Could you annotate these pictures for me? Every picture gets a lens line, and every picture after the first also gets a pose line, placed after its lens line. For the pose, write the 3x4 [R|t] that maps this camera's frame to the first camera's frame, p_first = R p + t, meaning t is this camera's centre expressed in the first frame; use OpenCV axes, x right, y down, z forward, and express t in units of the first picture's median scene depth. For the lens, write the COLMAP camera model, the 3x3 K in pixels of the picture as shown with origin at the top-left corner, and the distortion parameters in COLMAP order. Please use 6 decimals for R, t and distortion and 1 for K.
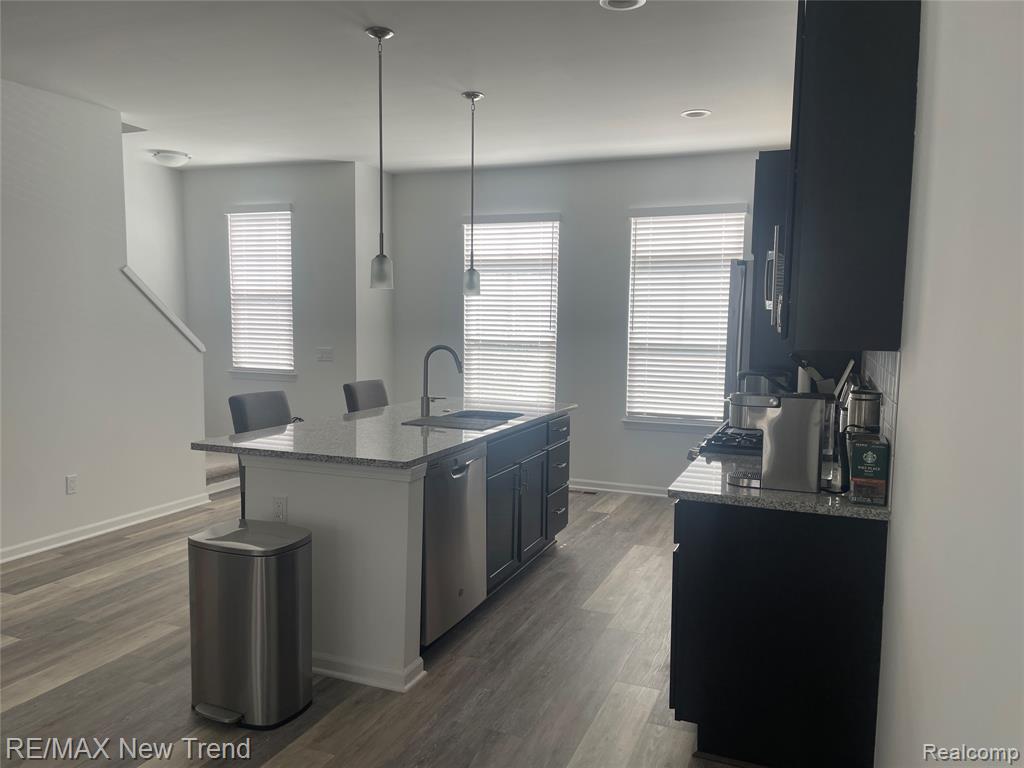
lens RADIAL K [[772.0, 0, 515.3], [0, 772.0, 395.6], [0, 0, 1]] dist [0.097383, -0.121056]
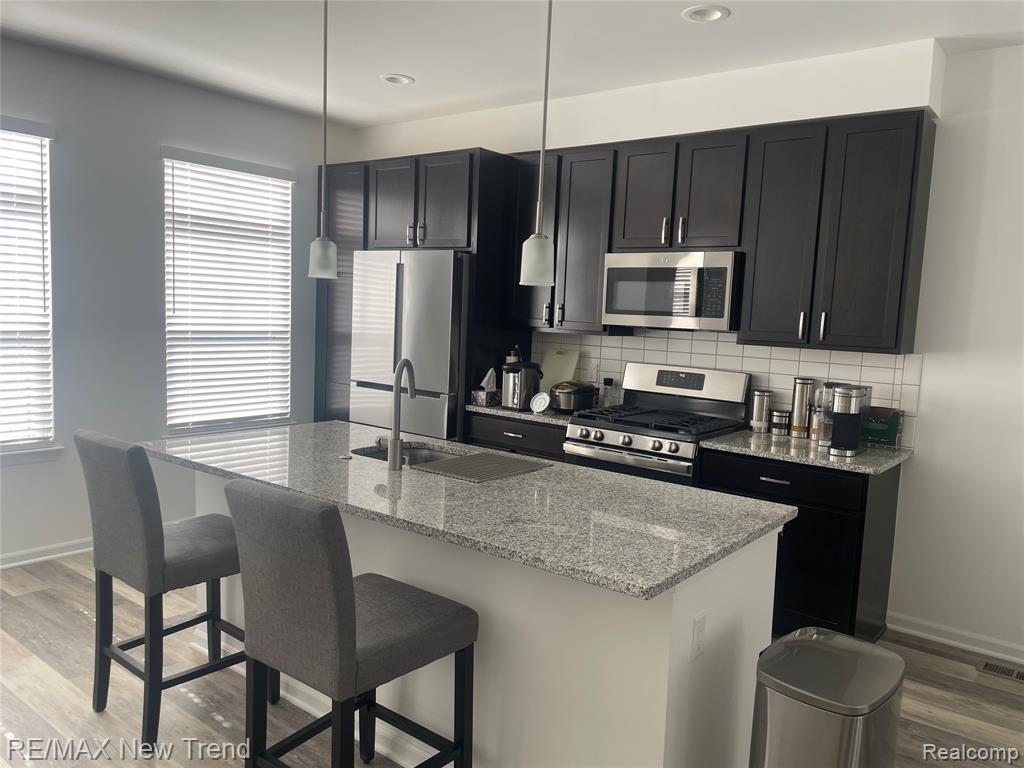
lens RADIAL K [[772.0, 0, 515.3], [0, 772.0, 395.6], [0, 0, 1]] dist [0.097383, -0.121056]
pose [[0.274743, -0.111488, 0.955032, -0.478560], [0.054050, 0.993475, 0.100426, -0.063980], [-0.959997, 0.024028, 0.278976, 0.481090]]
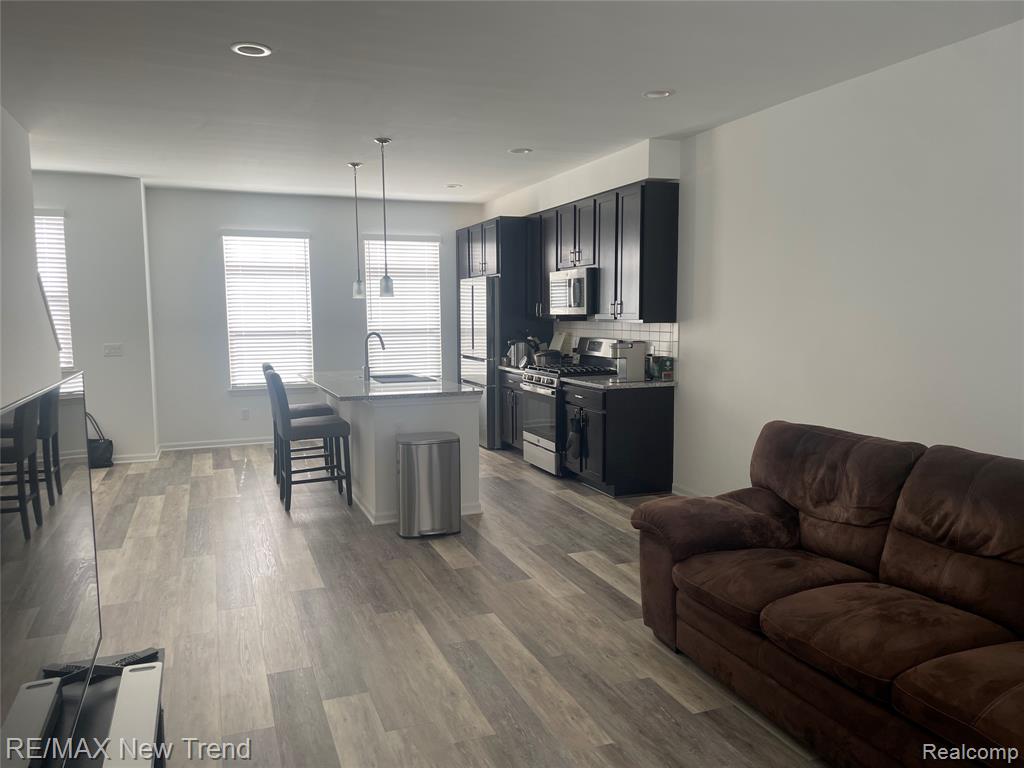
lens RADIAL K [[772.0, 0, 515.3], [0, 772.0, 395.6], [0, 0, 1]] dist [0.097383, -0.121056]
pose [[0.724604, -0.095942, 0.682455, -0.632007], [0.085871, 0.995114, 0.048722, 0.005988], [-0.683795, 0.023299, 0.729302, -0.202028]]
